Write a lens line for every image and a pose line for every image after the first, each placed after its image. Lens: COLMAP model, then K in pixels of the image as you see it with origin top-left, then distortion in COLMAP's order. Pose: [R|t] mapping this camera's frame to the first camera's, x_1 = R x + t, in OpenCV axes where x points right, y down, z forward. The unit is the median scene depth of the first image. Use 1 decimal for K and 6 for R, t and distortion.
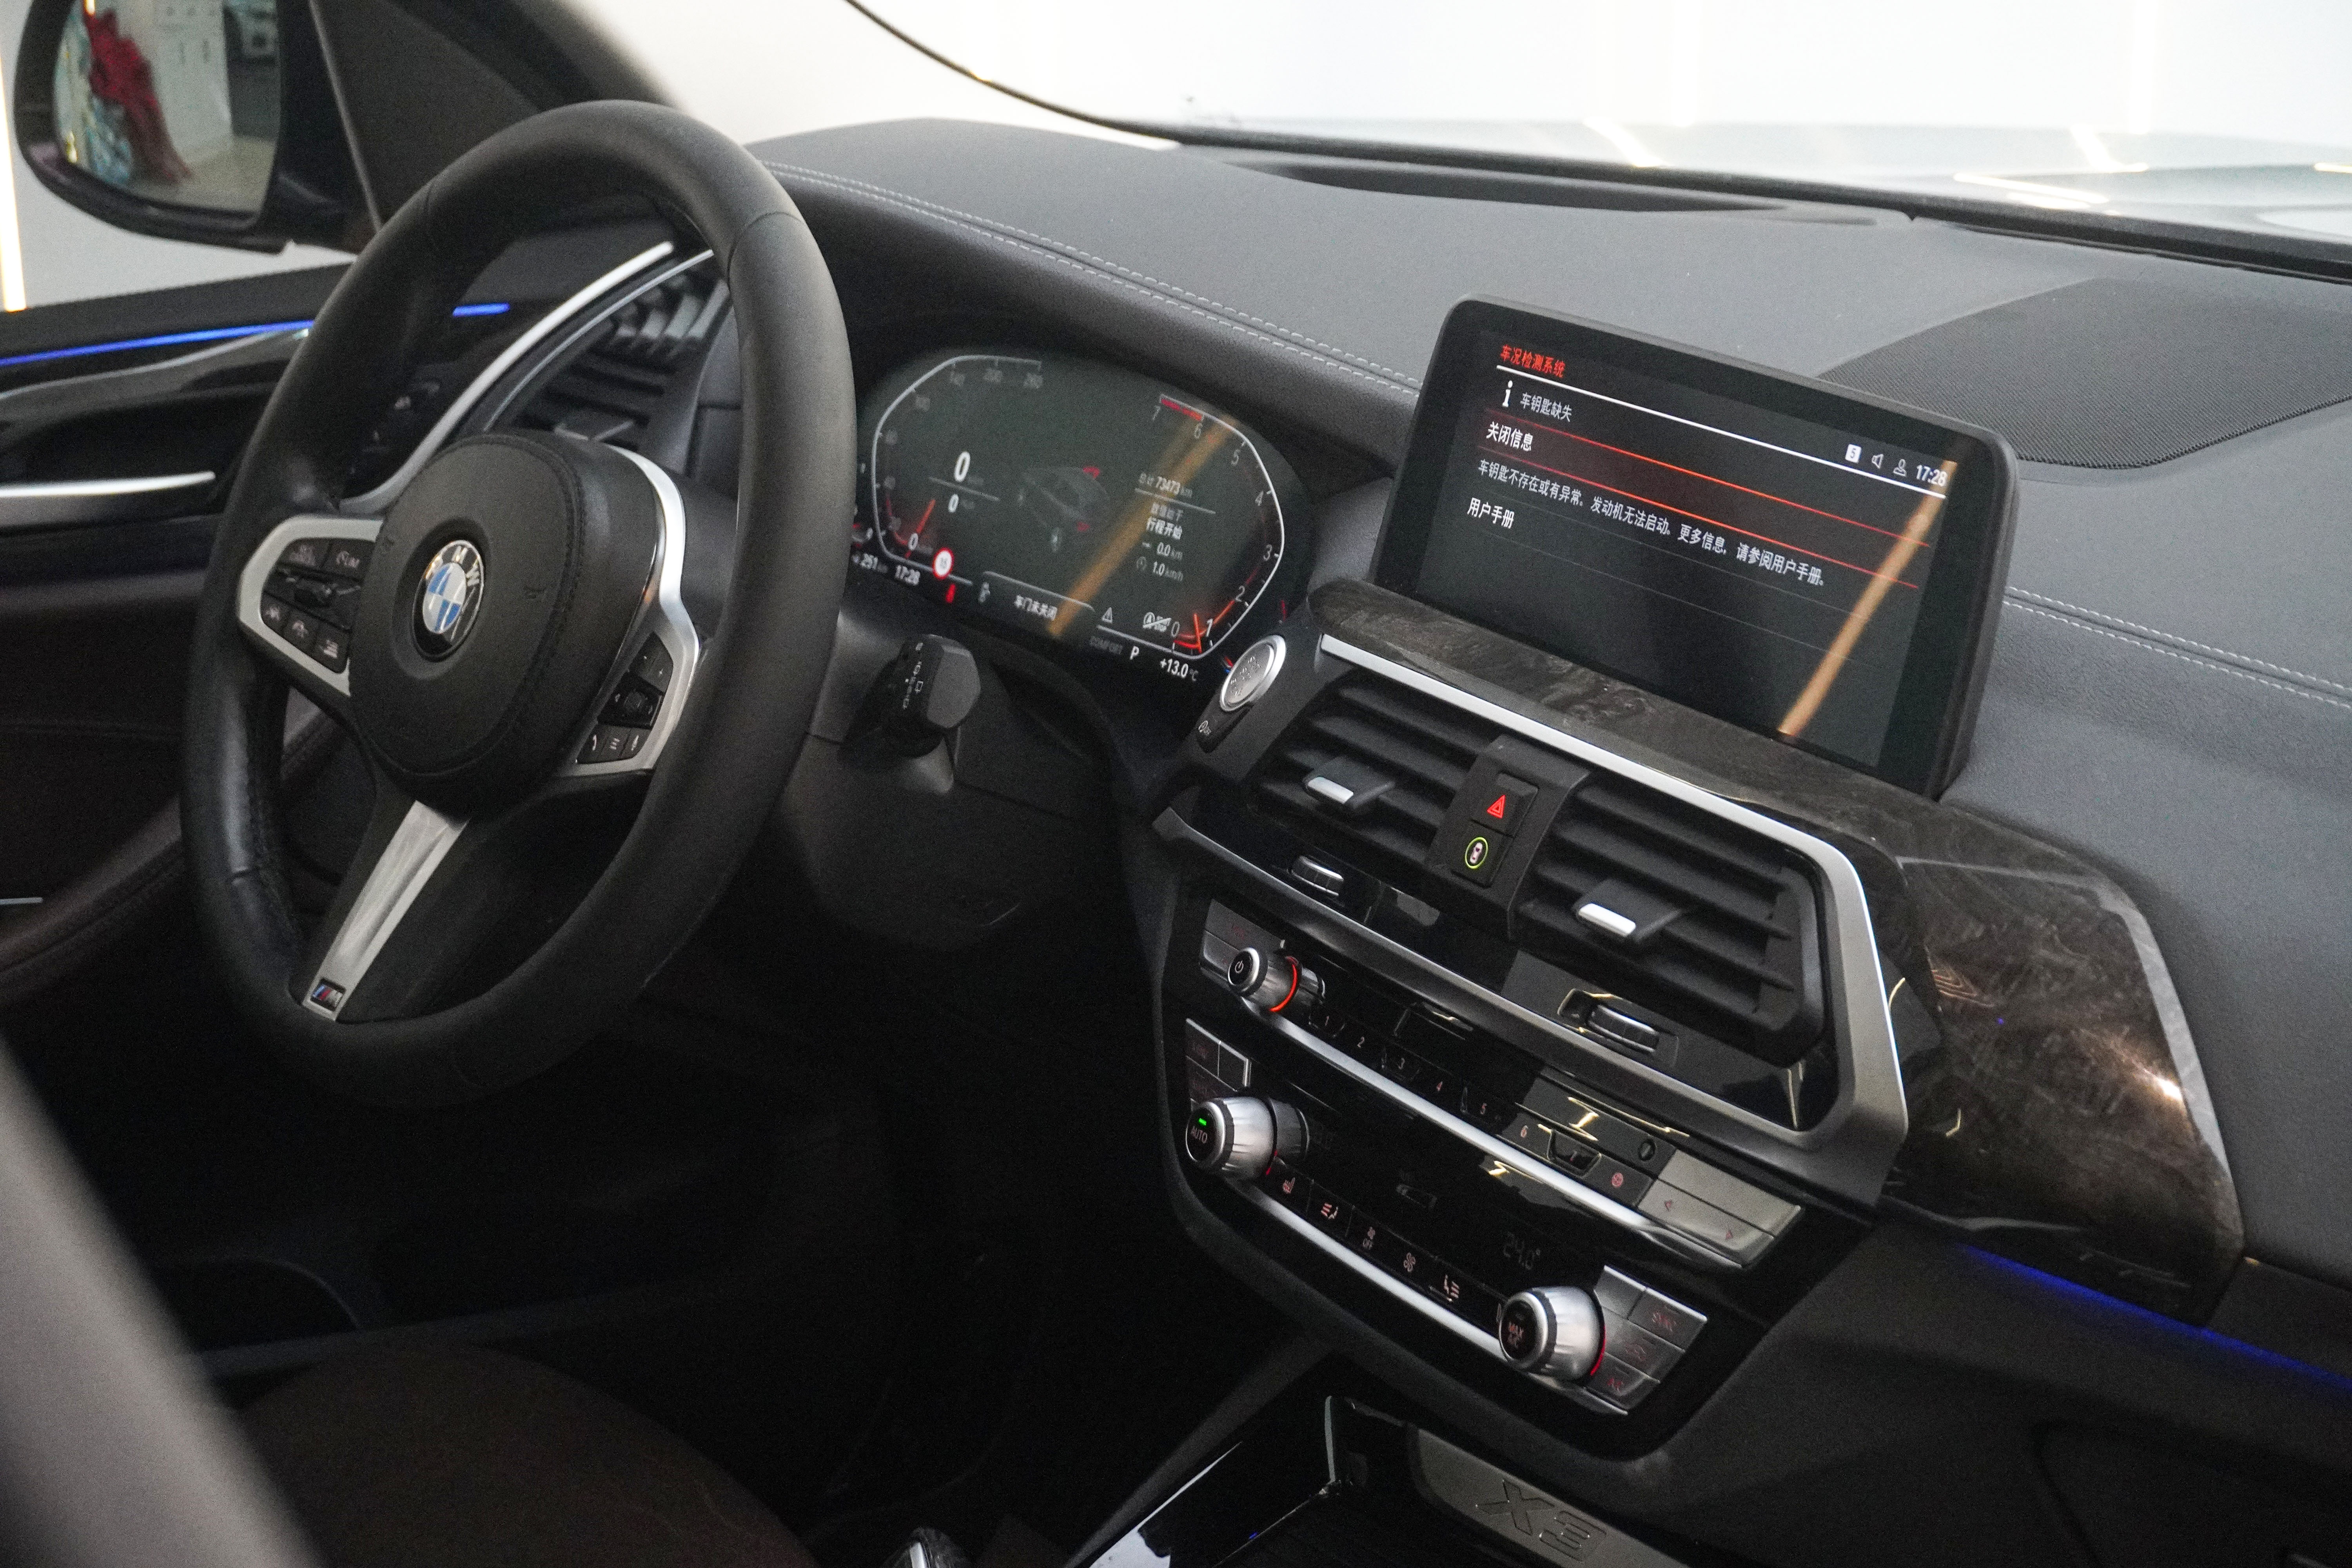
lens RADIAL K [[4190.3, 0, 1175.9], [0, 4190.3, 781.5], [0, 0, 1]] dist [0.021843, 0.000000]
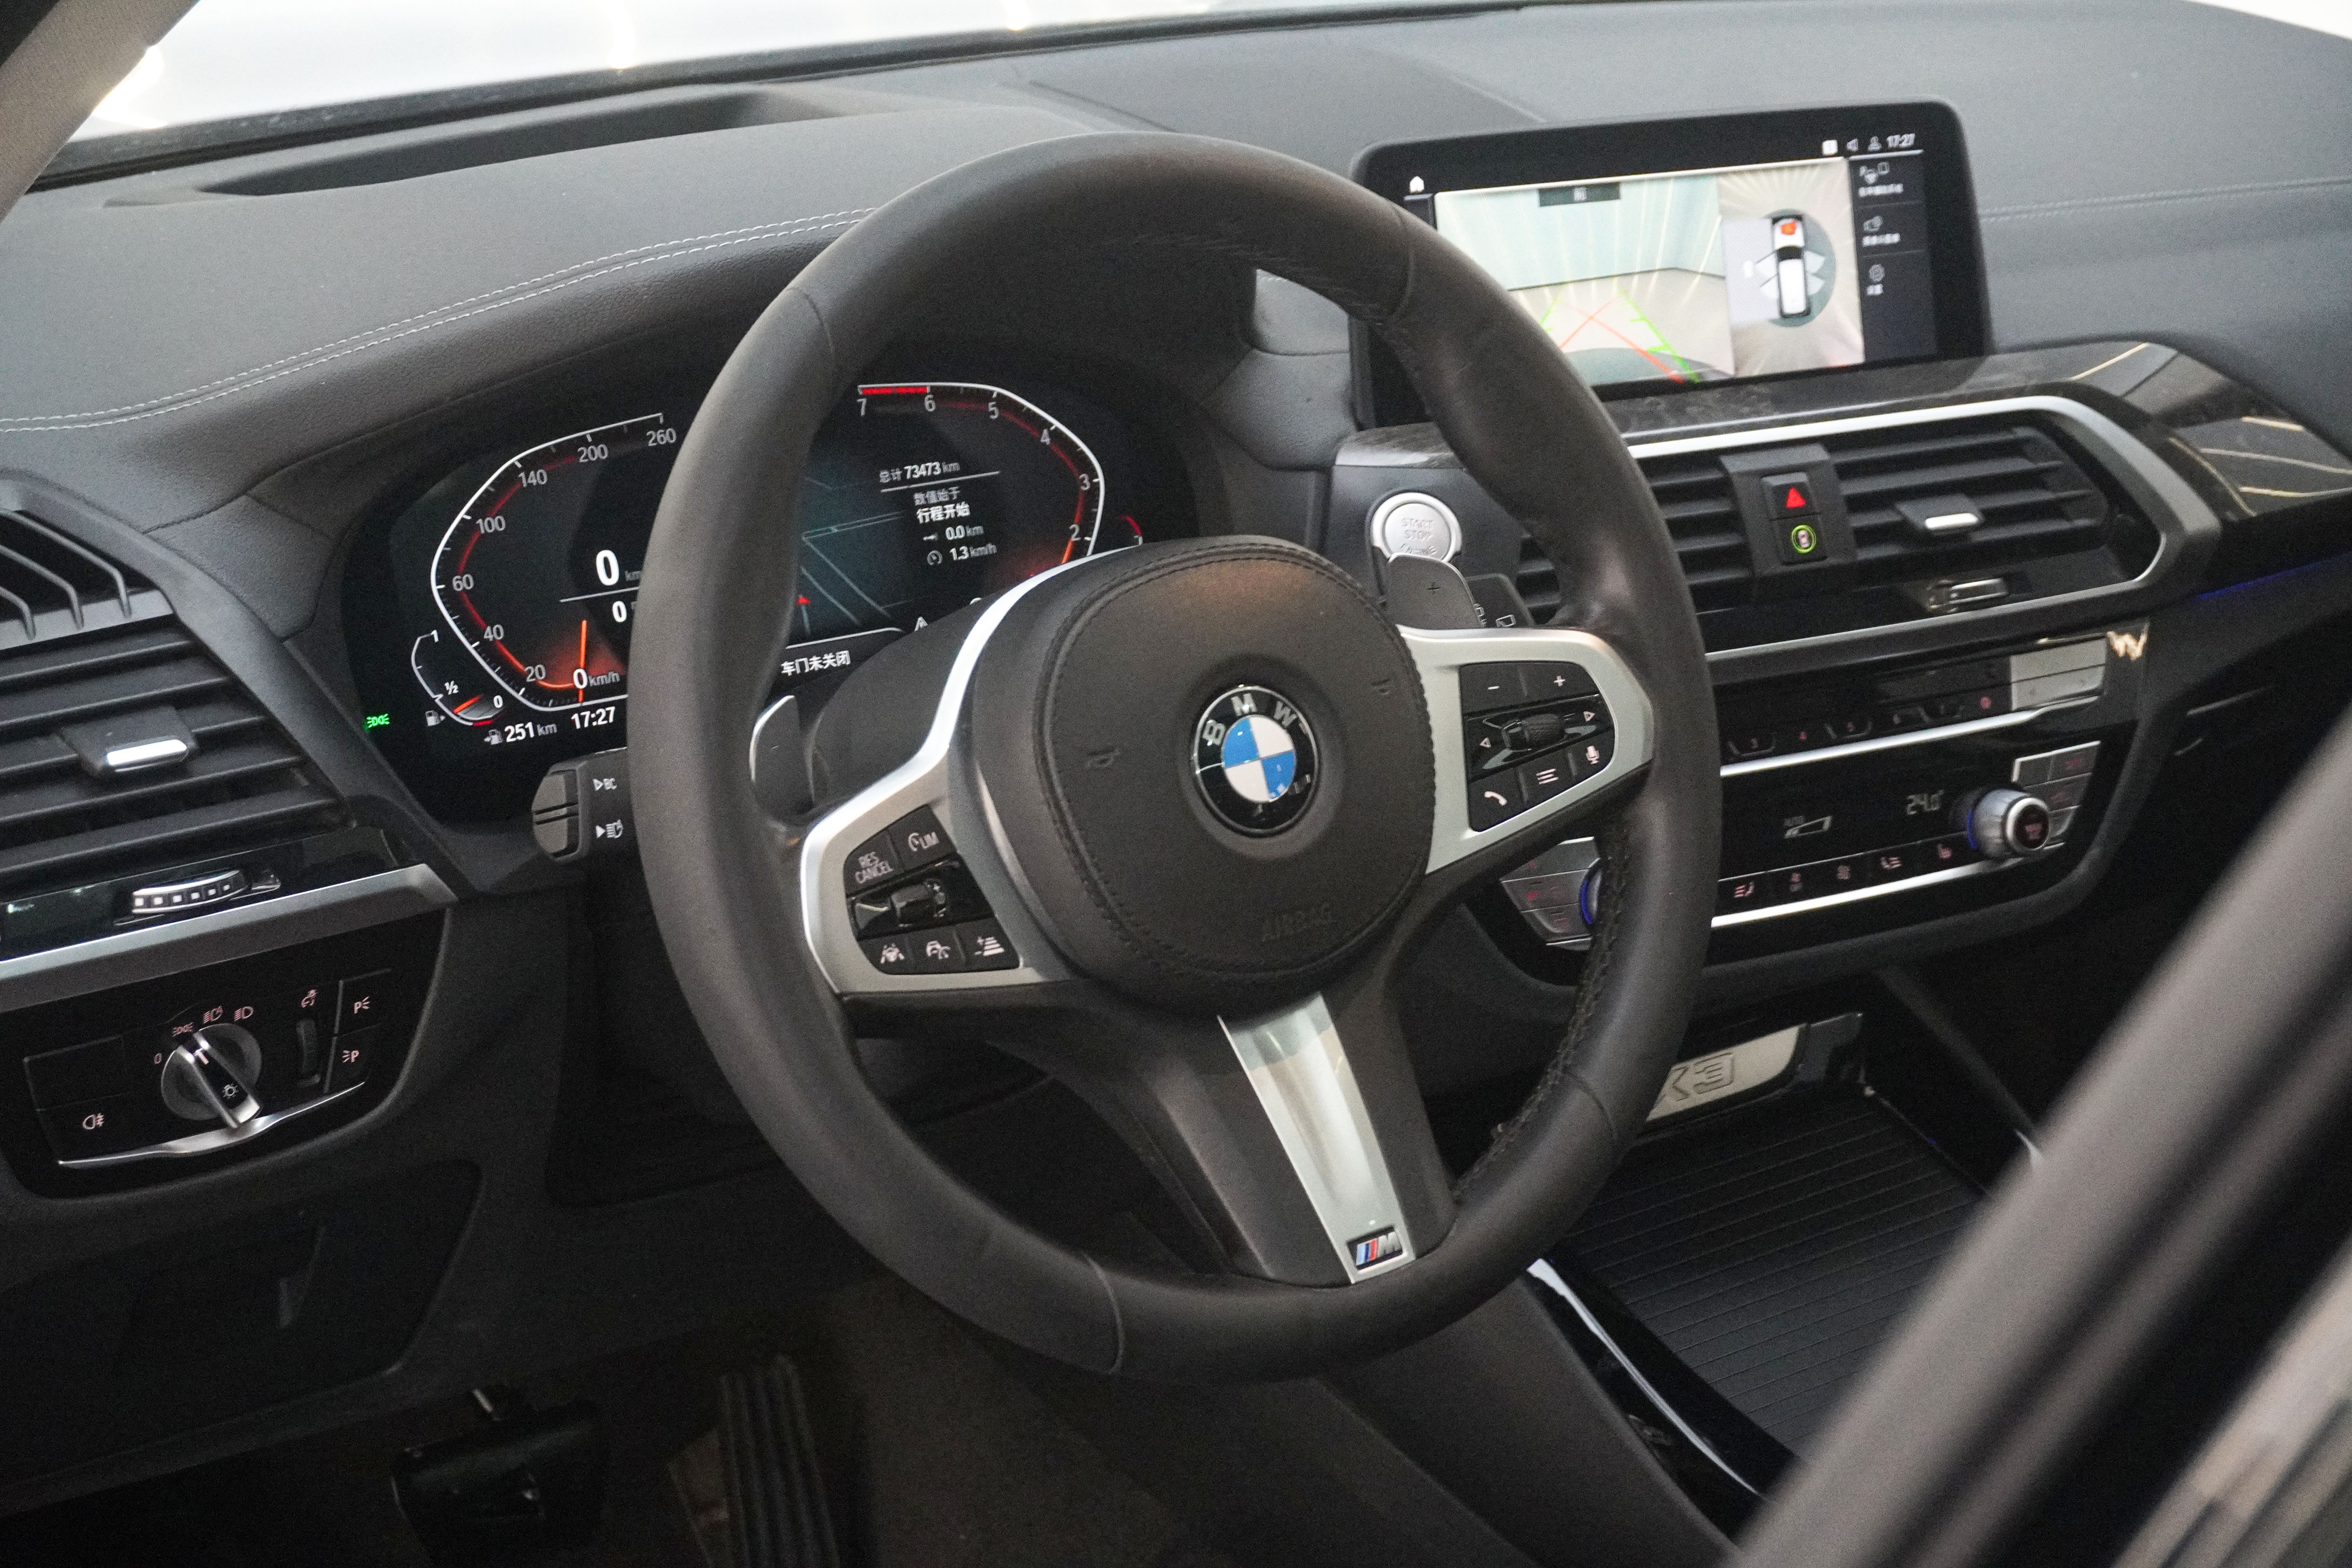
lens RADIAL K [[3622.7, 0, 1167.1], [0, 3622.7, 791.5], [0, 0, 1]] dist [0.021714, 0.000000]
pose [[0.056096, -0.349581, 0.935225, -0.904549], [0.272662, 0.906458, 0.322473, -0.291991], [-0.960473, 0.236911, 0.146166, 0.986955]]
